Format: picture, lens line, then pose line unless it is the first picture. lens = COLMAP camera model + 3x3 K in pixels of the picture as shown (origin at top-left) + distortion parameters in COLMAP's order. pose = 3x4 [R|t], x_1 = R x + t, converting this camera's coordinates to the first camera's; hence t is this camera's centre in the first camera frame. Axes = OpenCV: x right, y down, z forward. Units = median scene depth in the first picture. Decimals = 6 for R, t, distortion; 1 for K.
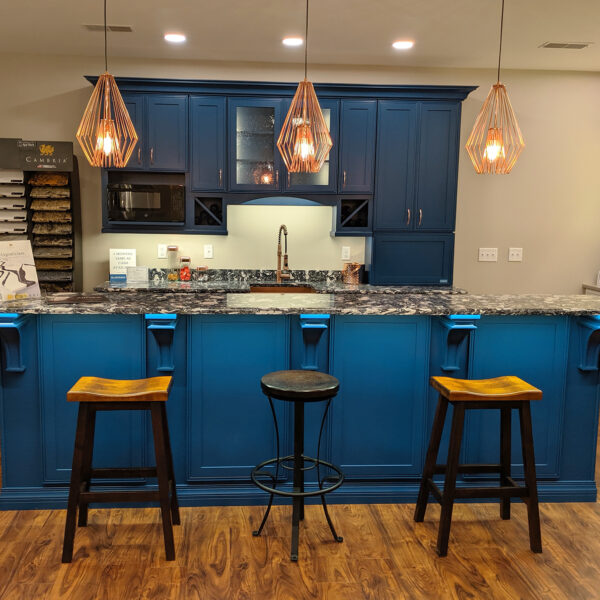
lens RADIAL K [[658.9, 0, 299.8], [0, 658.9, 300.7], [0, 0, 1]] dist [0.032939, 0.000000]
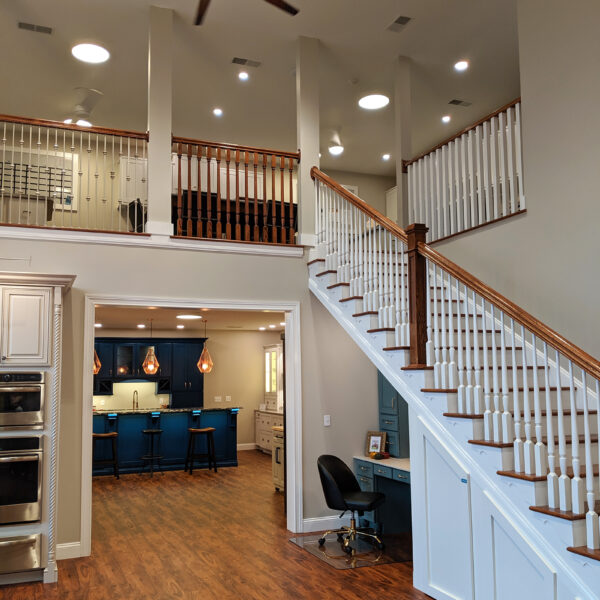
lens RADIAL K [[658.9, 0, 300.5], [0, 658.9, 305.3], [0, 0, 1]] dist [0.032939, 0.000000]
pose [[0.955256, 0.004311, 0.295748, -0.167278], [0.068733, 0.969287, -0.236134, 0.204331], [-0.287682, 0.245896, 0.925621, -1.559062]]
